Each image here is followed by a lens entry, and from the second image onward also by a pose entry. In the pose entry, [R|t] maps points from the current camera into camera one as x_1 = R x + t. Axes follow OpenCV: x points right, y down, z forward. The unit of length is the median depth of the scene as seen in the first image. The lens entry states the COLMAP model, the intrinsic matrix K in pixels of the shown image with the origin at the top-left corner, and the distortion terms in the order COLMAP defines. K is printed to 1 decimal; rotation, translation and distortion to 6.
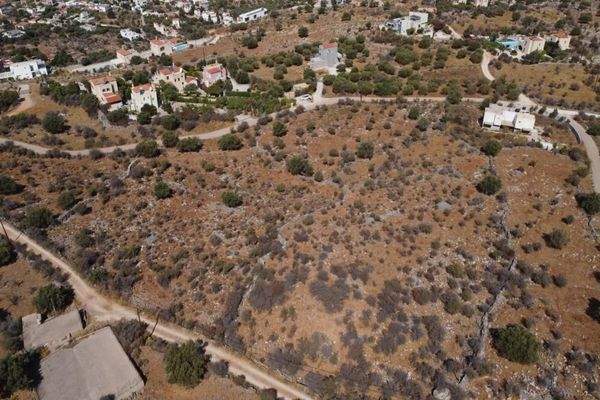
lens RADIAL K [[436.2, 0, 300.7], [0, 436.2, 186.7], [0, 0, 1]] dist [0.001845, -0.004084]
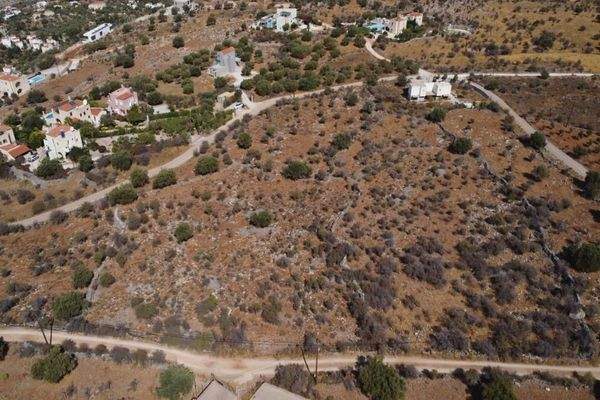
lens RADIAL K [[436.2, 0, 303.4], [0, 436.2, 180.6], [0, 0, 1]] dist [0.001845, -0.004084]
pose [[0.902387, -0.248487, 0.352069, -0.376433], [0.252881, 0.966890, 0.034264, -0.060261], [-0.348926, 0.058113, 0.935347, 0.069906]]
